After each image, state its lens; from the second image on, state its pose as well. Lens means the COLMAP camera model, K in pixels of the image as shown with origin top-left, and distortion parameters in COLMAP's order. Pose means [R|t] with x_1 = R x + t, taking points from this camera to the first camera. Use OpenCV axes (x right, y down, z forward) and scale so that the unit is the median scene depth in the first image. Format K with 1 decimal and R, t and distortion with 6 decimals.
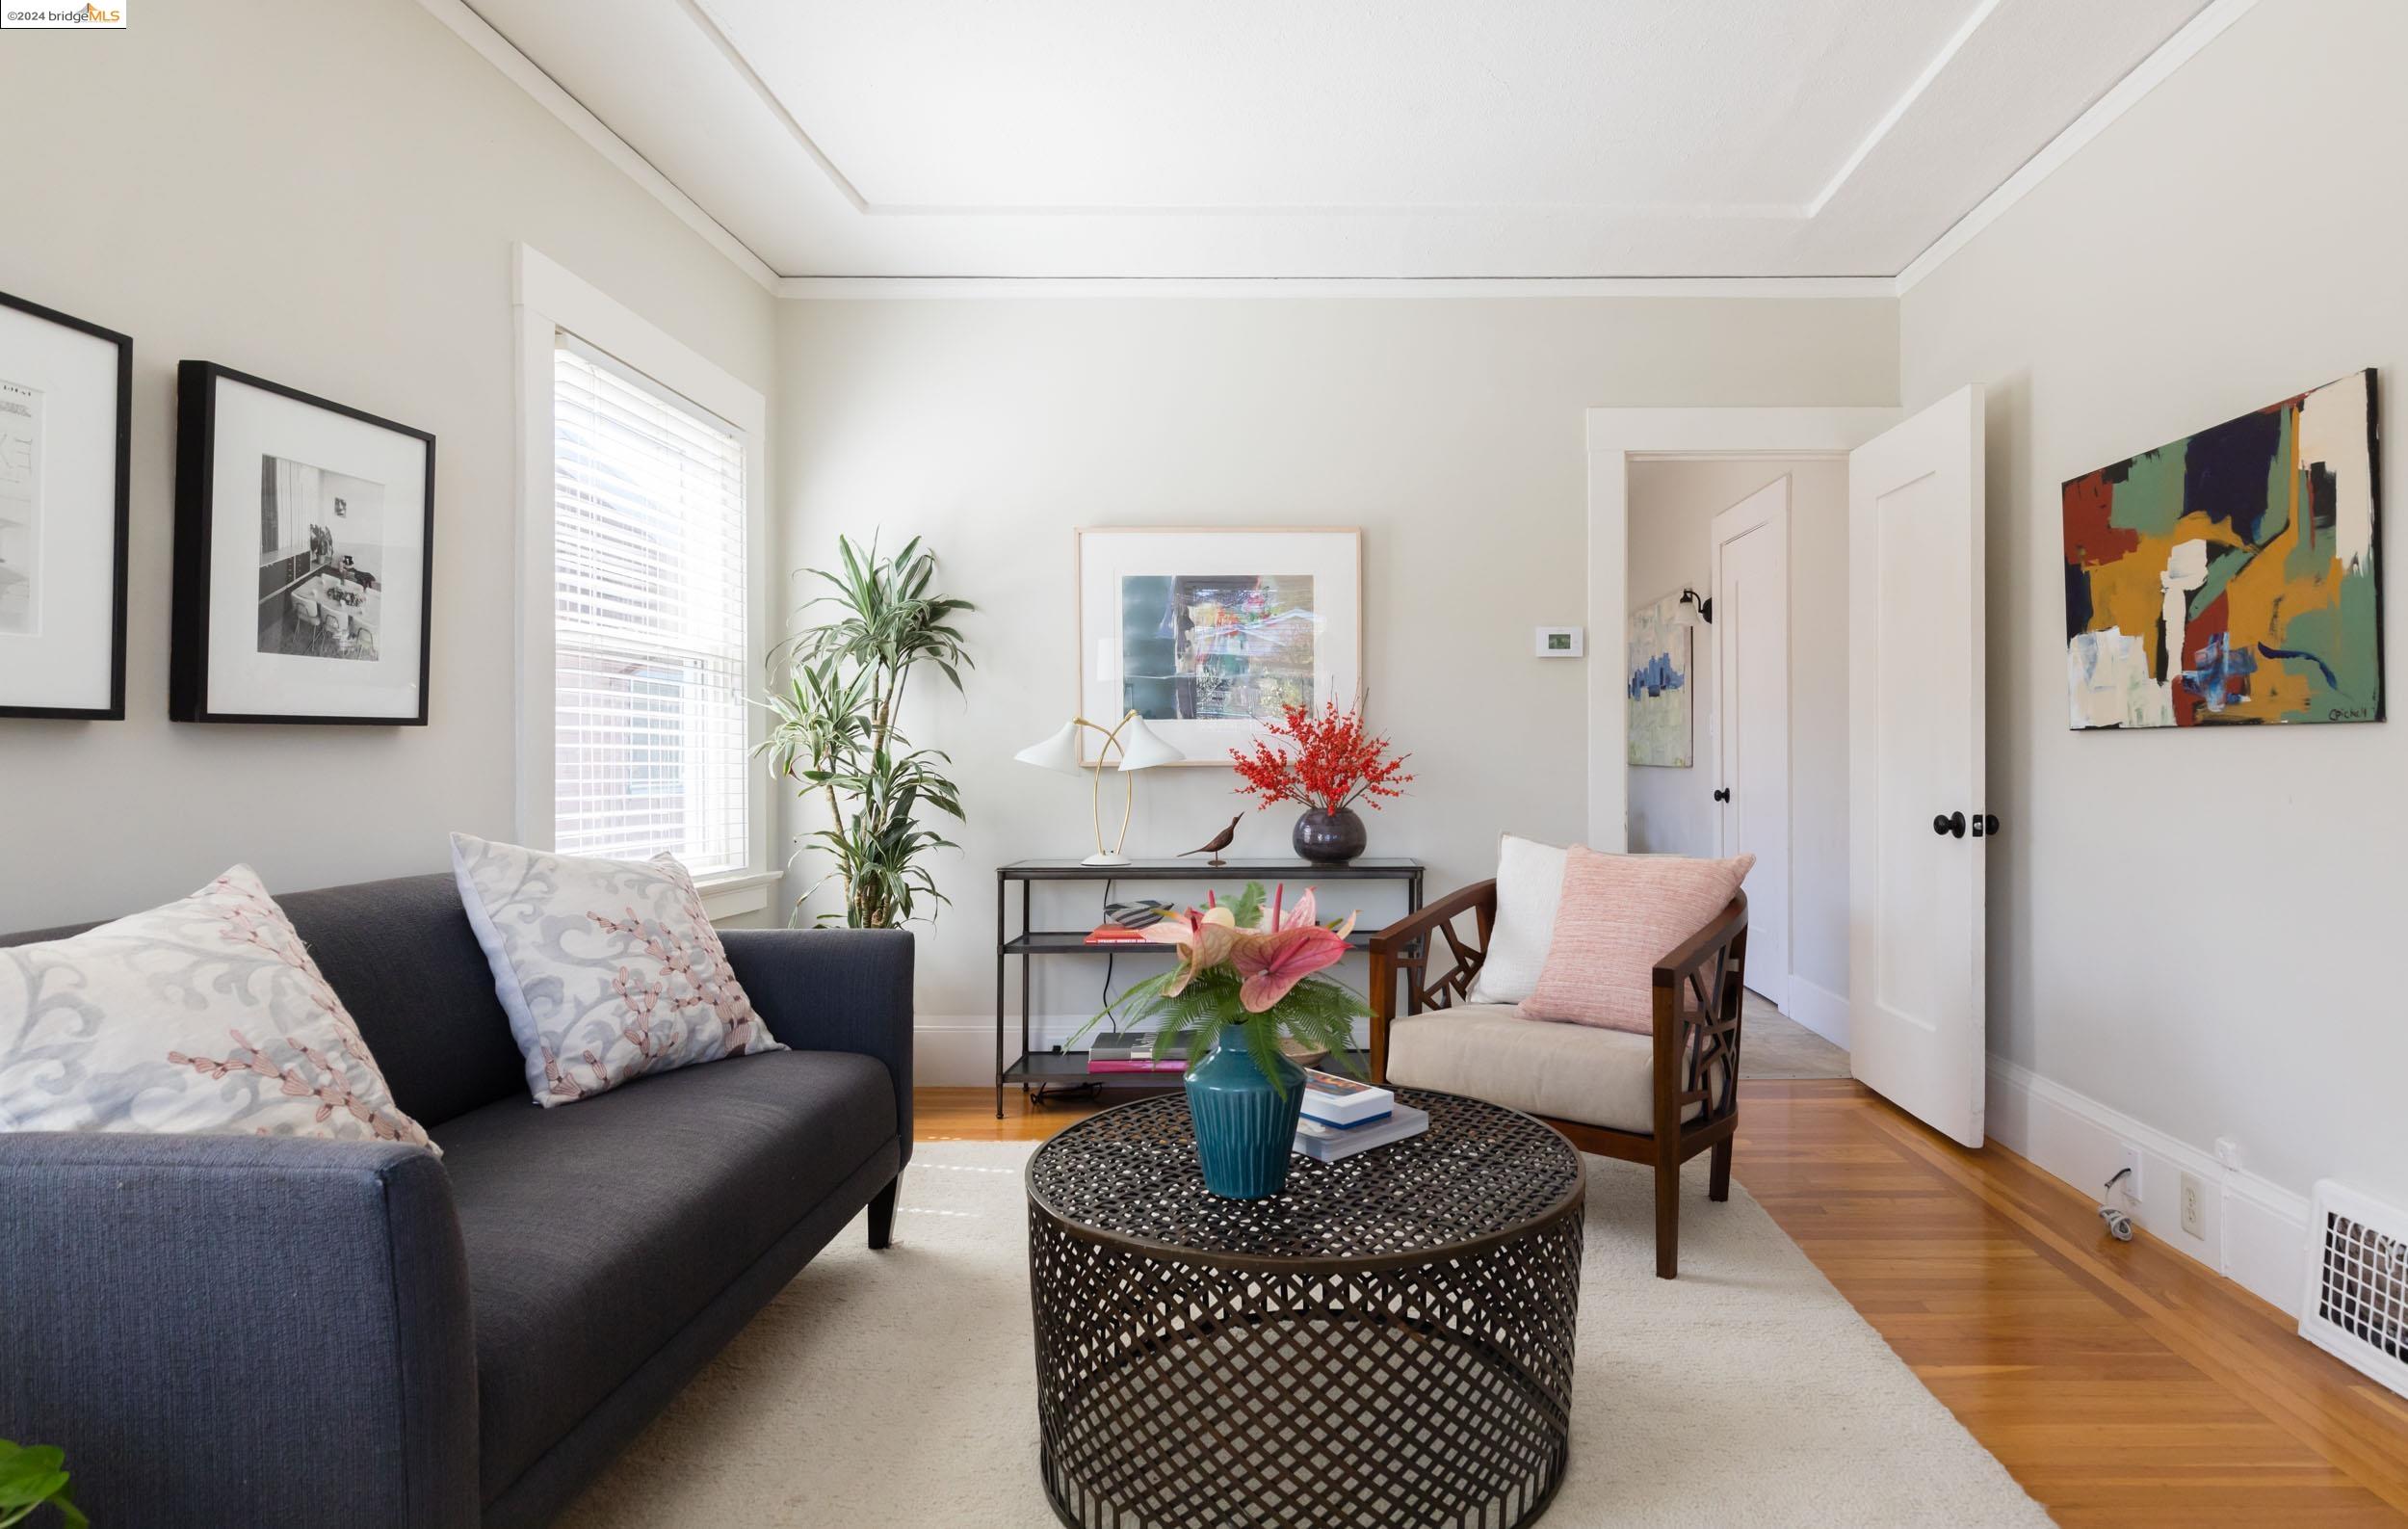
lens RADIAL K [[1266.4, 0, 1383.0], [0, 1266.4, 766.4], [0, 0, 1]] dist [-0.007078, 0.003948]
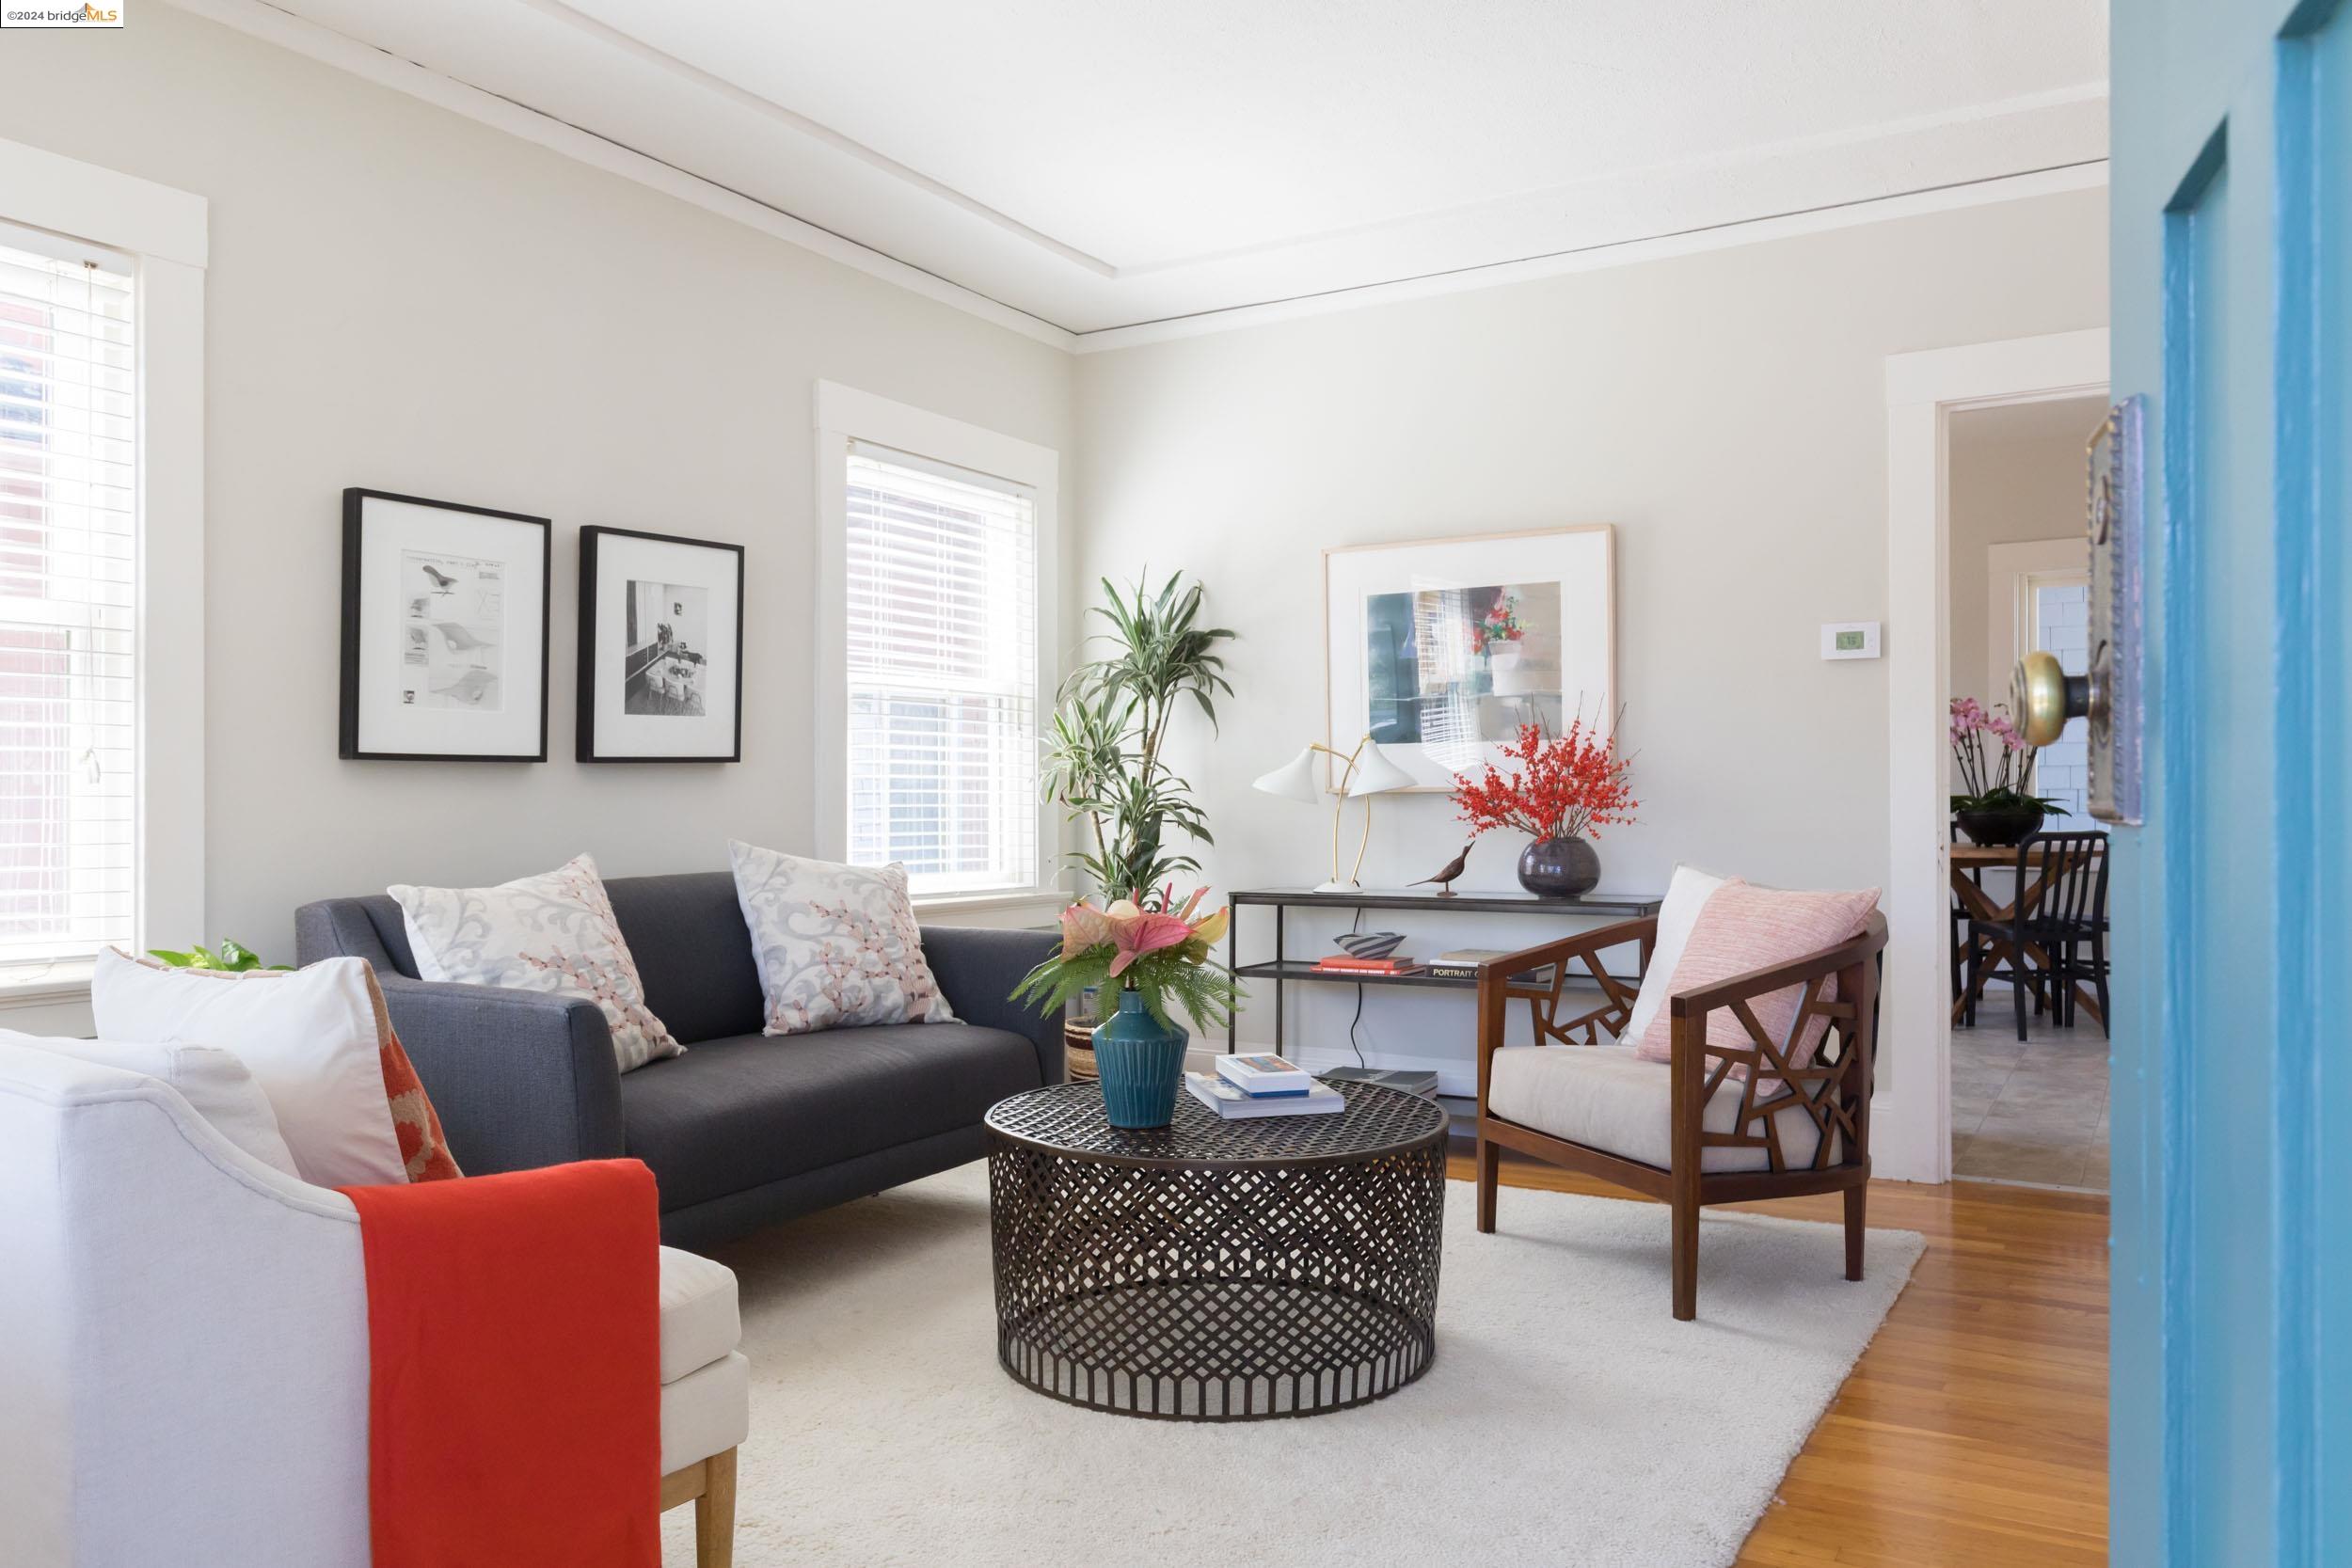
lens RADIAL K [[1763.2, 0, 1245.5], [0, 1763.2, 786.1], [0, 0, 1]] dist [-0.002889, 0.001220]
pose [[0.862154, -0.006374, -0.506607, 0.672398], [0.002296, 0.999960, -0.008674, 0.011006], [0.506642, 0.006315, 0.862134, -0.352035]]
